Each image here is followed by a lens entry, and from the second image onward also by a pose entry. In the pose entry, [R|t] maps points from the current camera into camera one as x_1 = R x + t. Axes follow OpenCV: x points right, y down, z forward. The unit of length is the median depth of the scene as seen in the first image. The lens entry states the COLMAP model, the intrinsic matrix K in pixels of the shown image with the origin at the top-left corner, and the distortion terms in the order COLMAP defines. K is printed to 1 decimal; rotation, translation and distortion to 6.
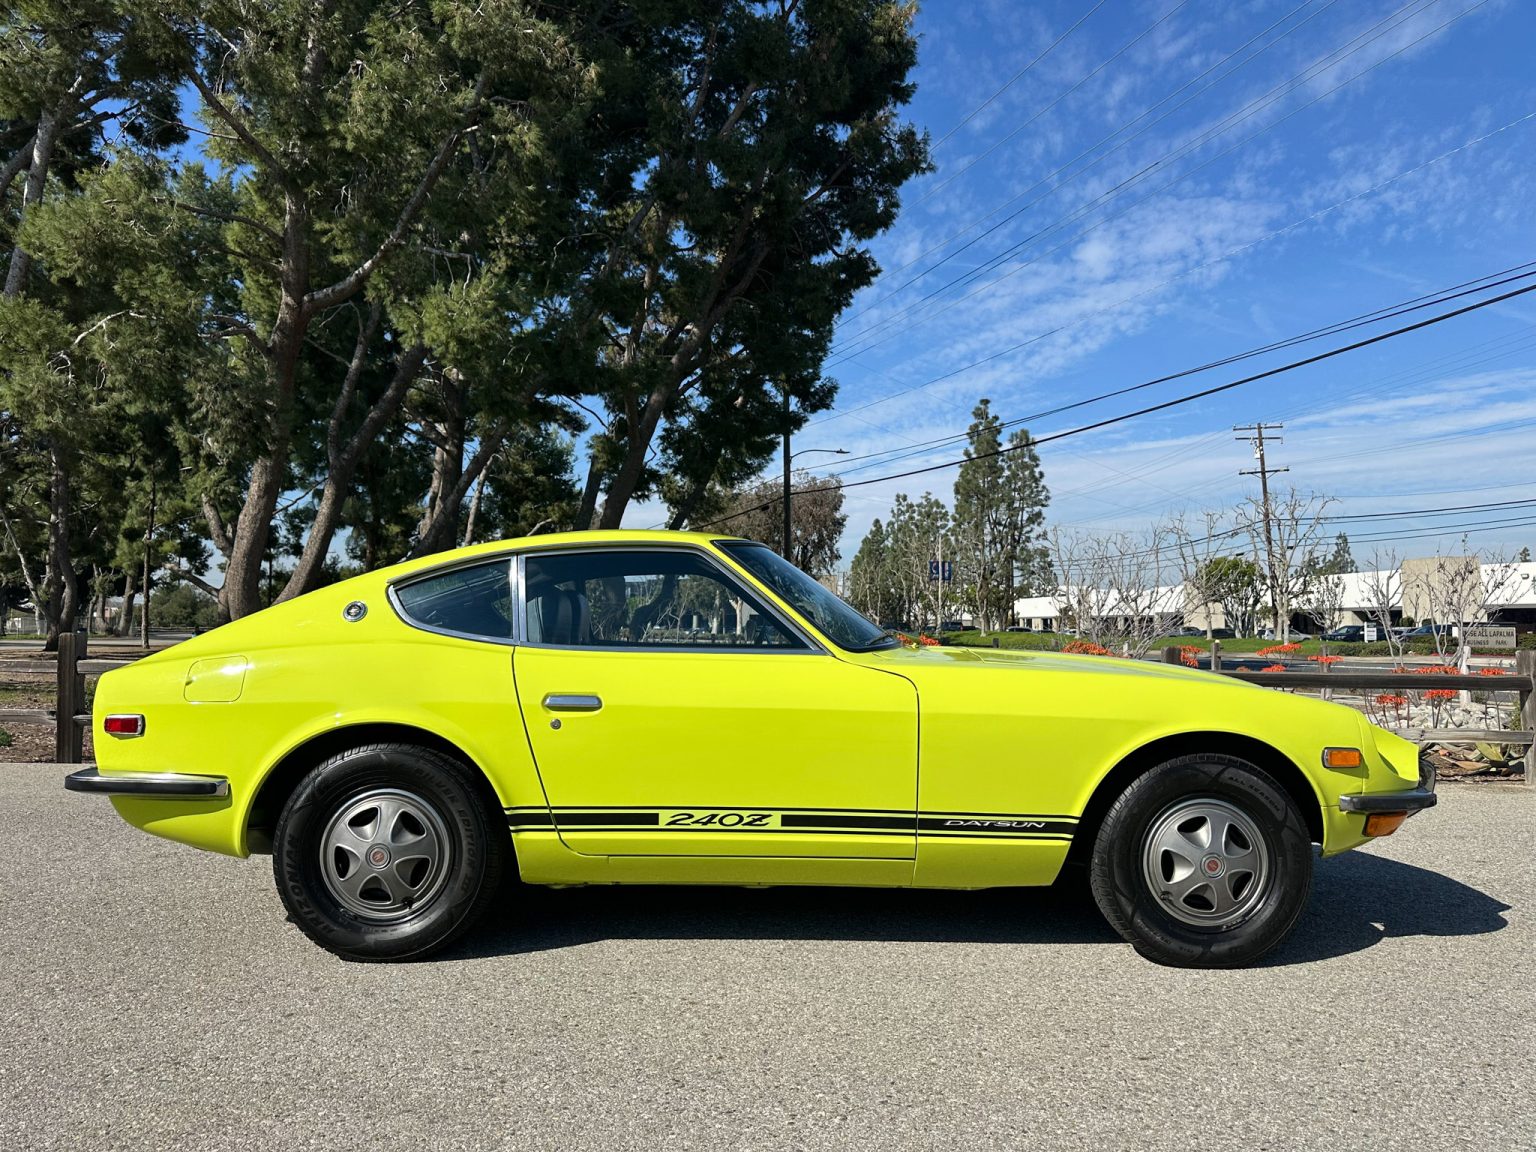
lens RADIAL K [[1100.8, 0, 769.3], [0, 1100.8, 565.6], [0, 0, 1]] dist [0.020695, -0.025043]
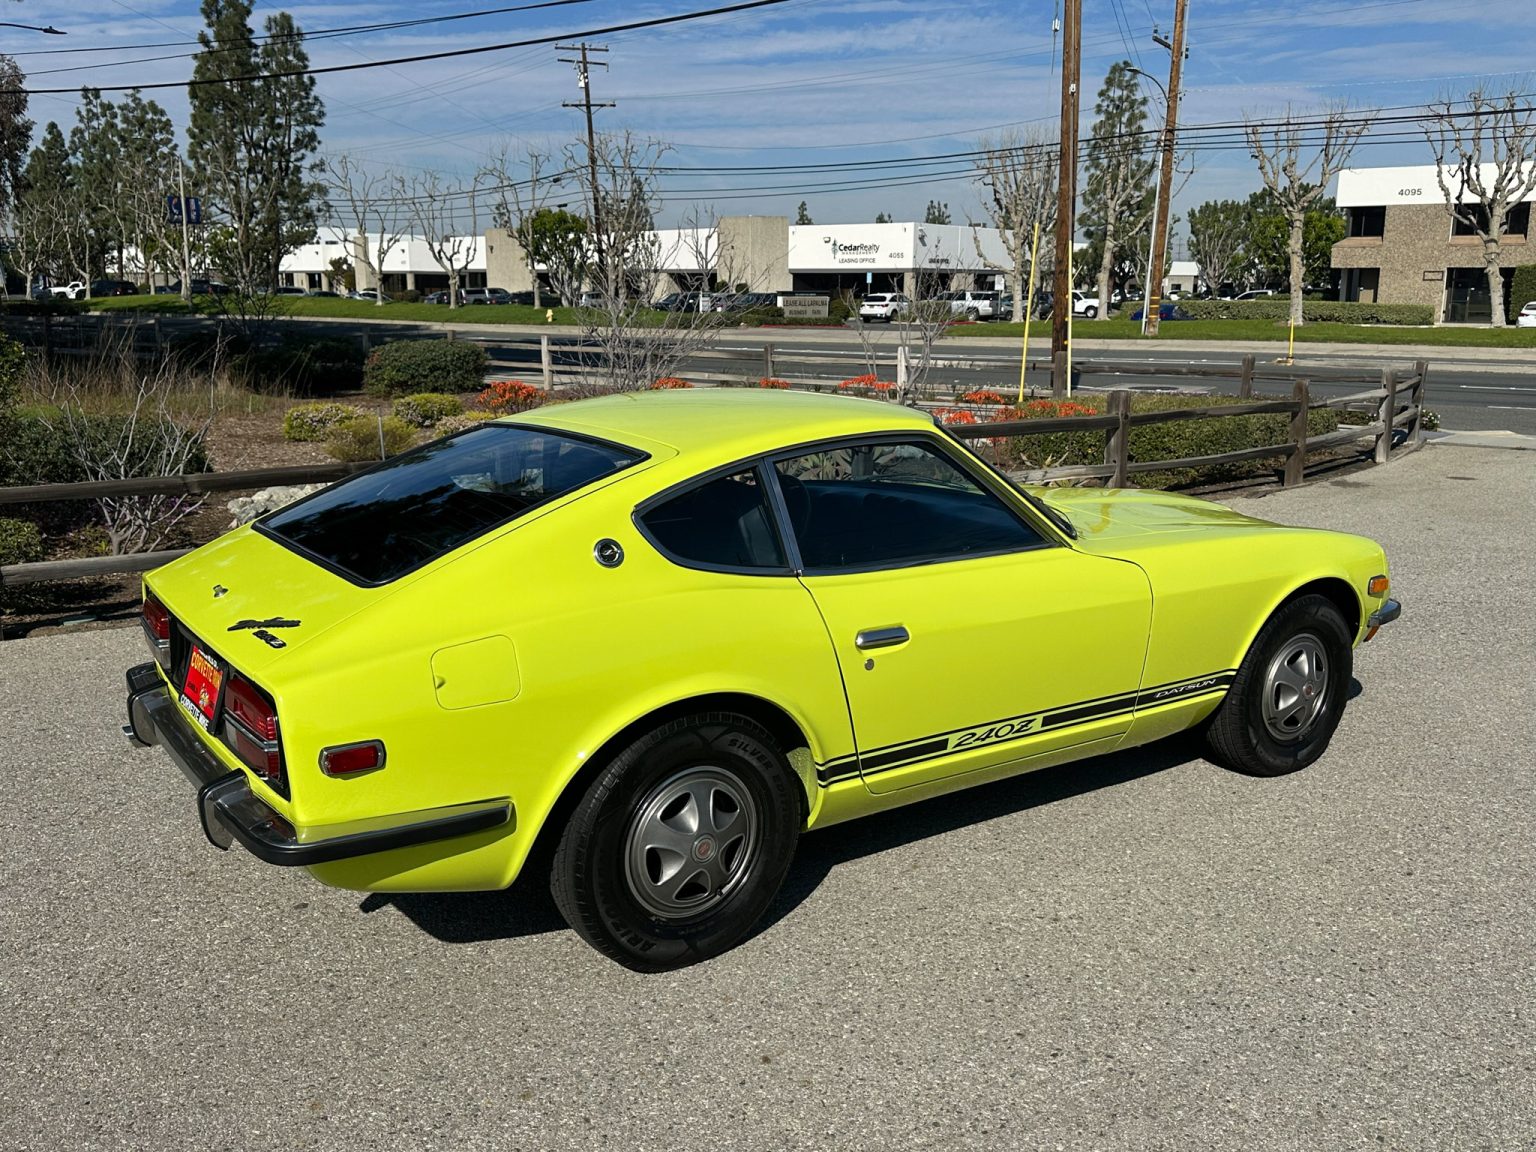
lens RADIAL K [[1329.8, 0, 775.2], [0, 1329.8, 589.8], [0, 0, 1]] dist [0.051430, -0.060190]
pose [[0.826804, -0.121004, 0.549320, -0.139011], [-0.039082, 0.961869, 0.270705, -0.032404], [-0.561131, -0.245289, 0.790548, 0.039212]]
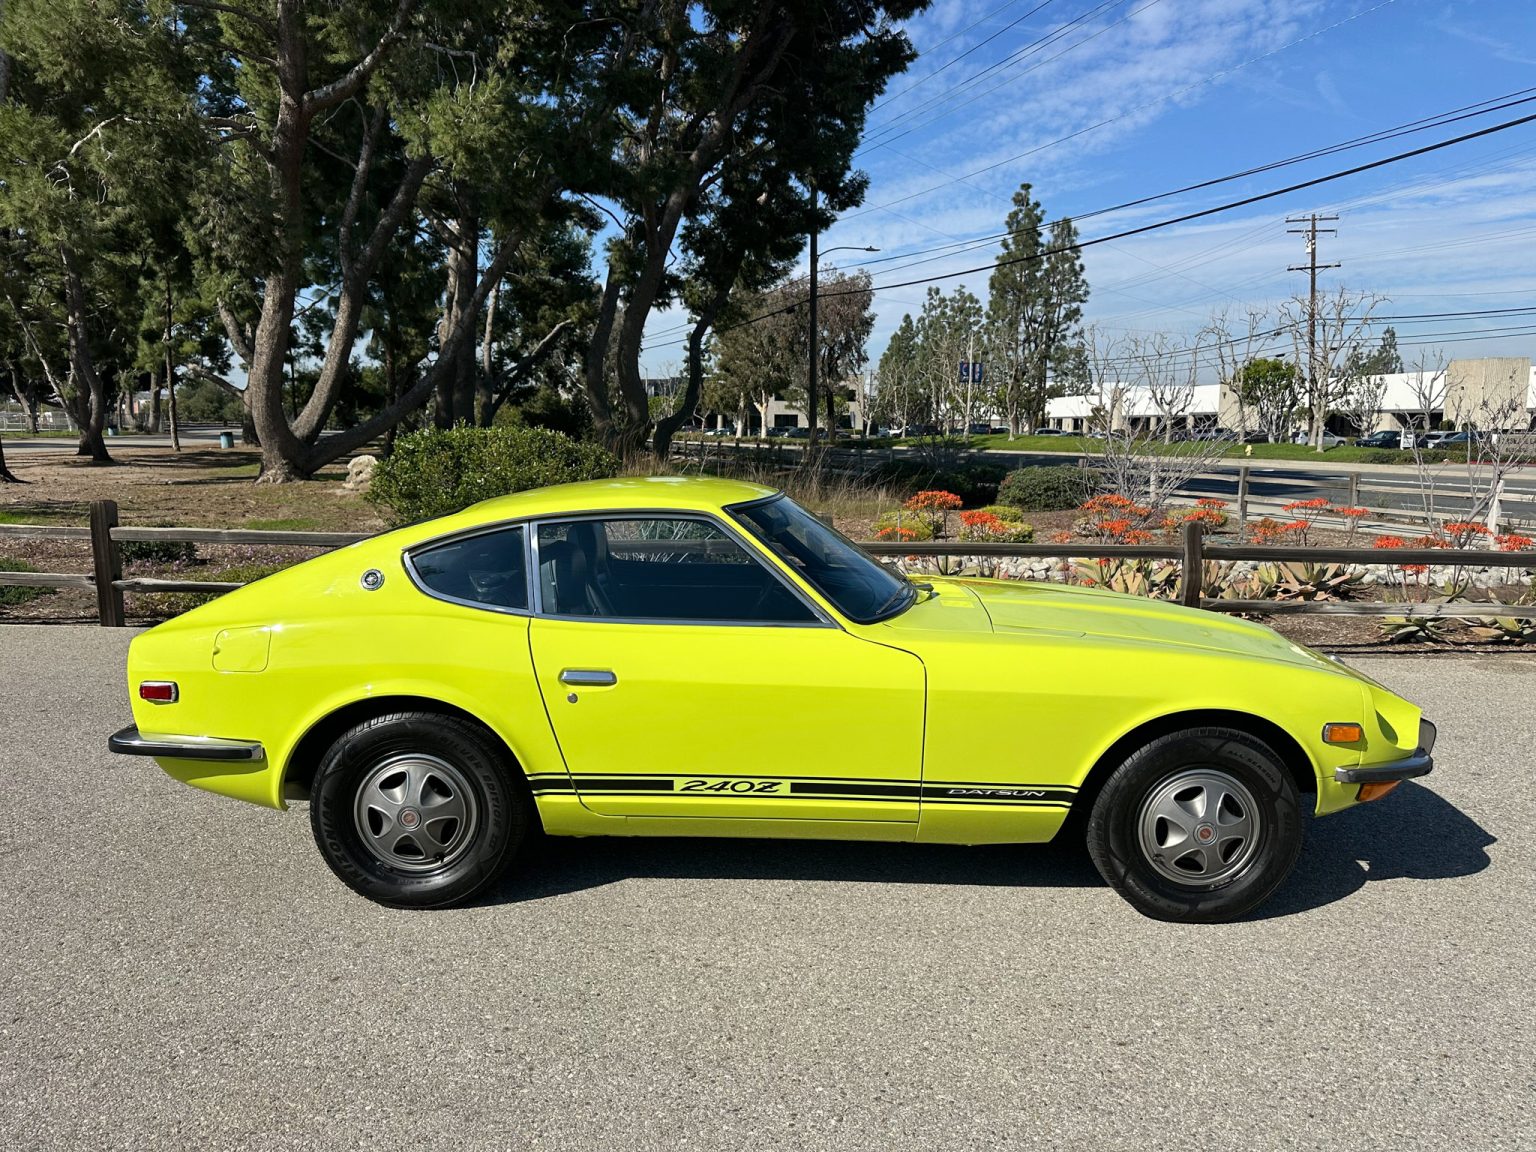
lens RADIAL K [[1100.8, 0, 770.0], [0, 1100.8, 571.3], [0, 0, 1]] dist [0.020695, -0.025043]
pose [[0.999730, 0.005685, -0.022522, 0.002289], [-0.001270, 0.981516, 0.191374, -0.028738], [0.023193, -0.191294, 0.981259, 0.002840]]
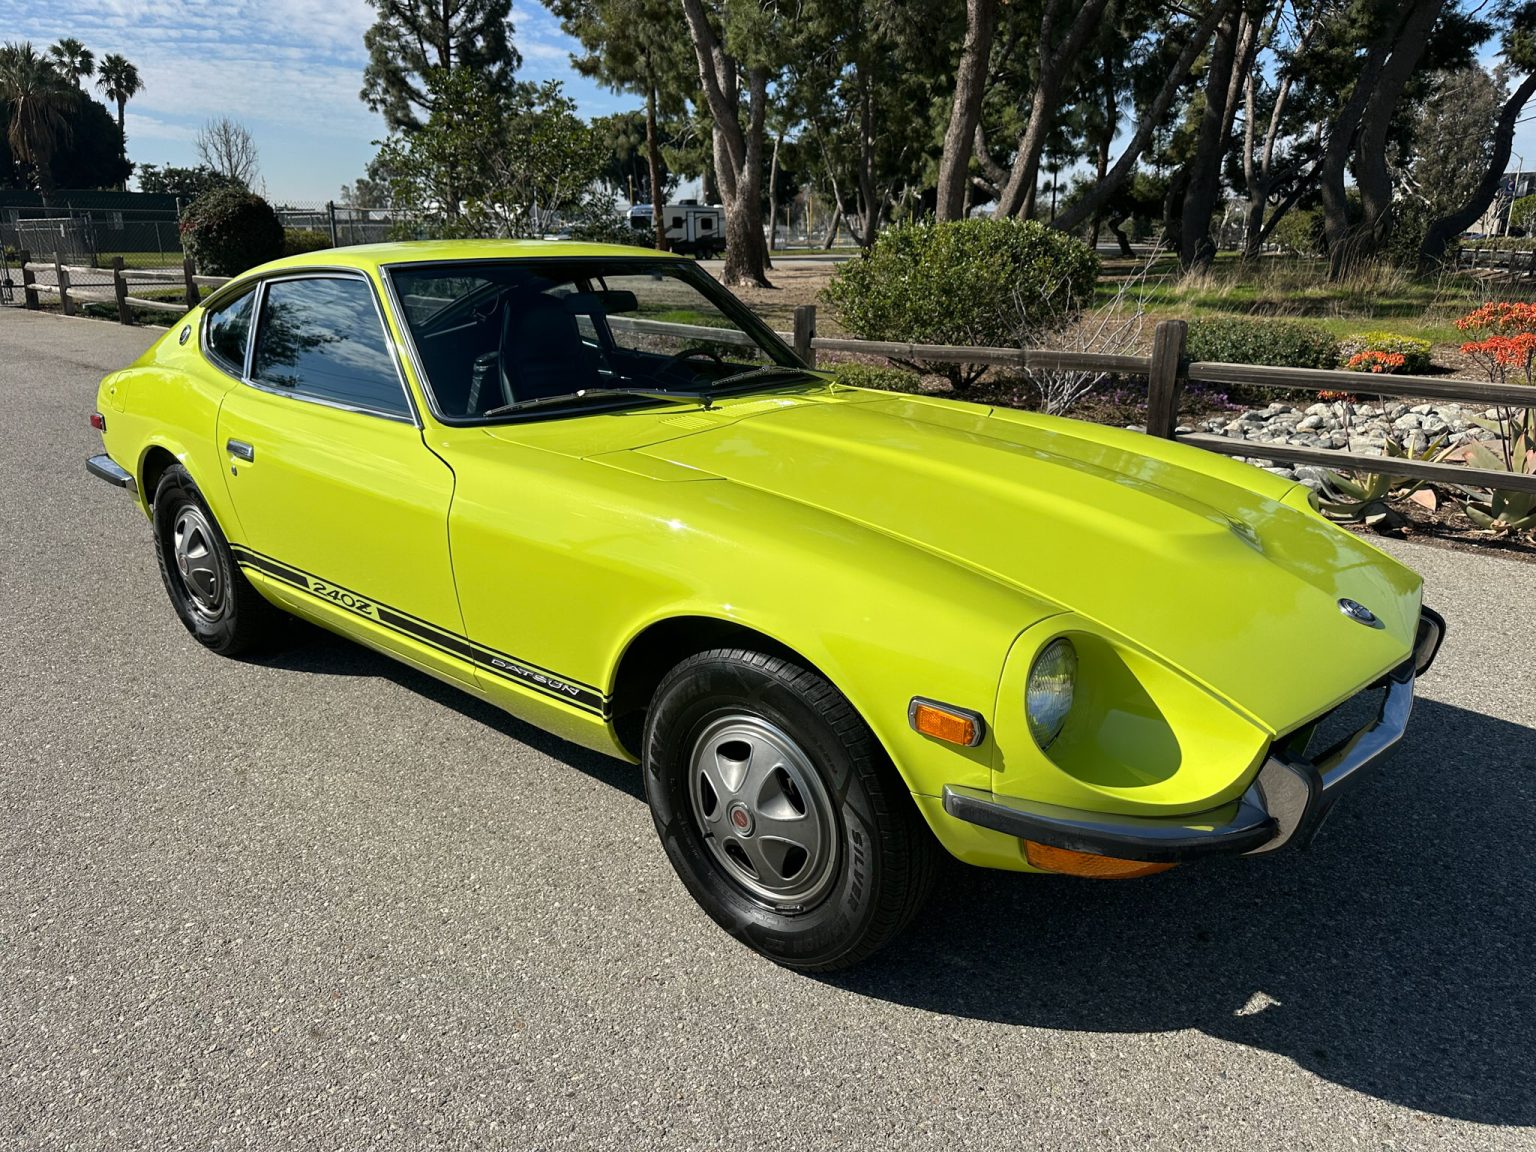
lens RADIAL K [[1100.8, 0, 766.6], [0, 1100.8, 566.9], [0, 0, 1]] dist [0.020695, -0.025043]
pose [[0.746684, 0.180684, -0.640169, 0.134300], [0.050068, 0.944404, 0.324951, -0.011793], [0.663293, -0.274688, 0.696125, 0.103683]]
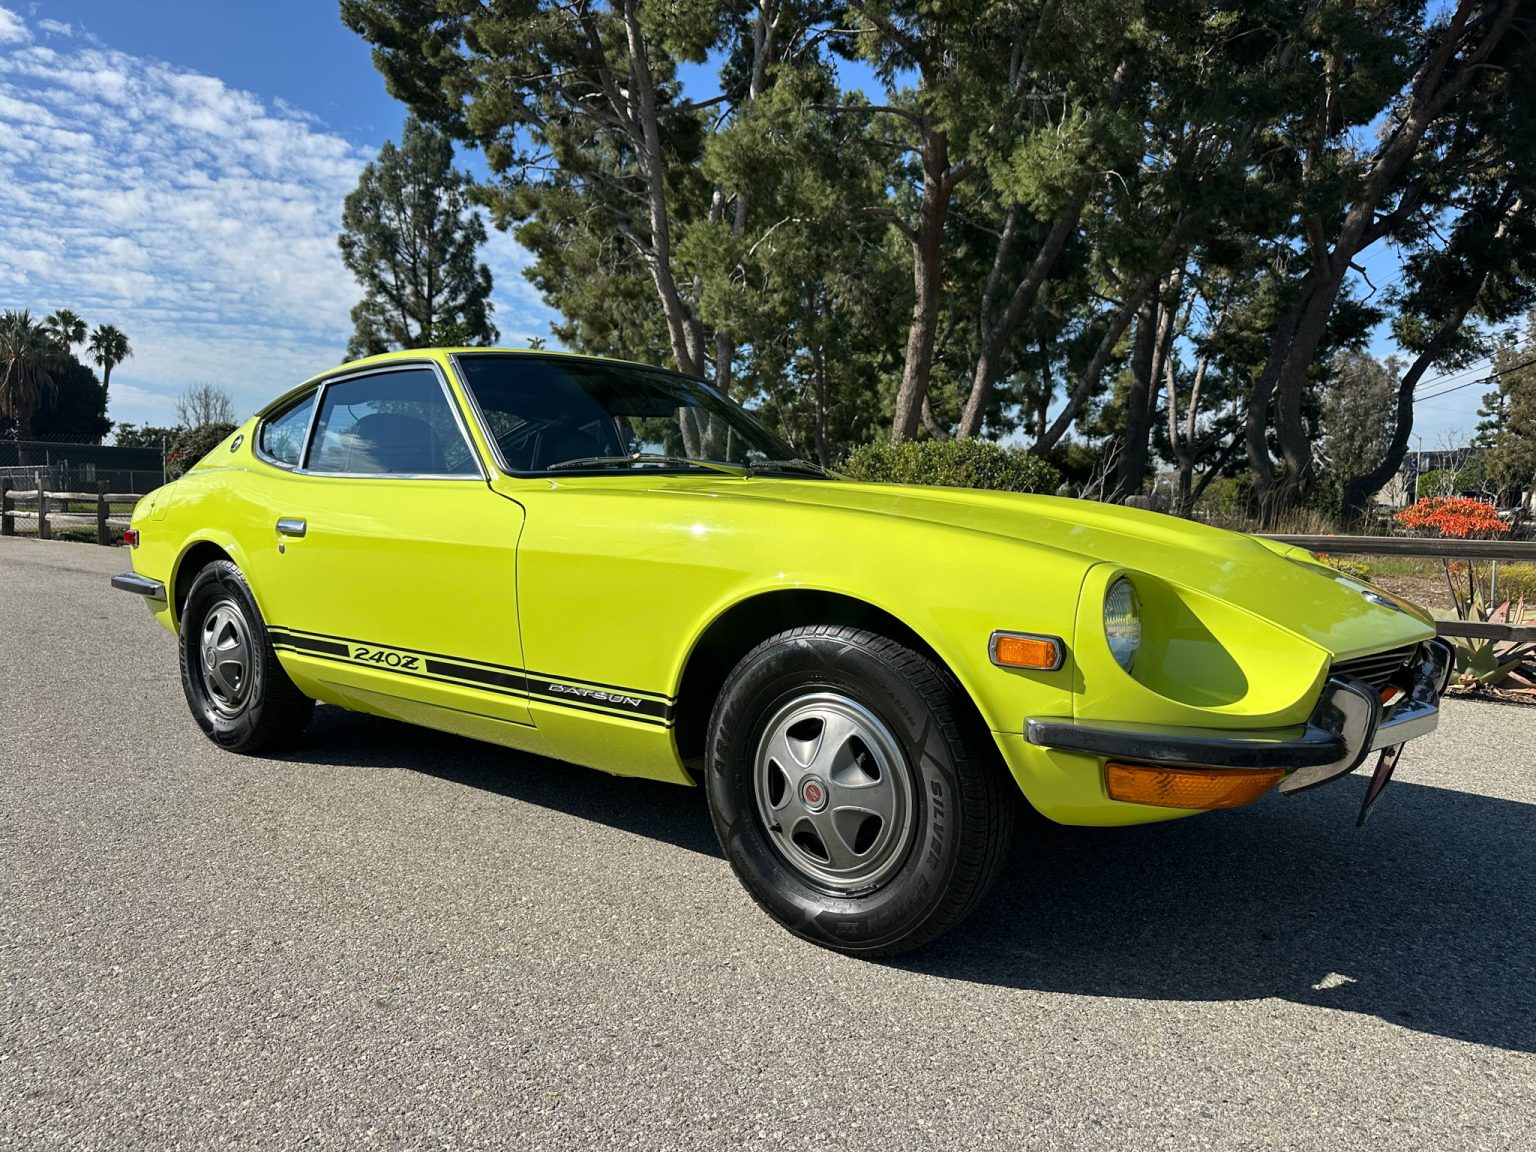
lens RADIAL K [[1100.8, 0, 765.4], [0, 1100.8, 573.7], [0, 0, 1]] dist [0.020695, -0.025043]
pose [[0.772568, 0.039389, -0.633709, 0.132683], [0.035651, 0.993808, 0.105234, 0.012791], [0.633931, -0.103892, 0.766380, 0.085585]]
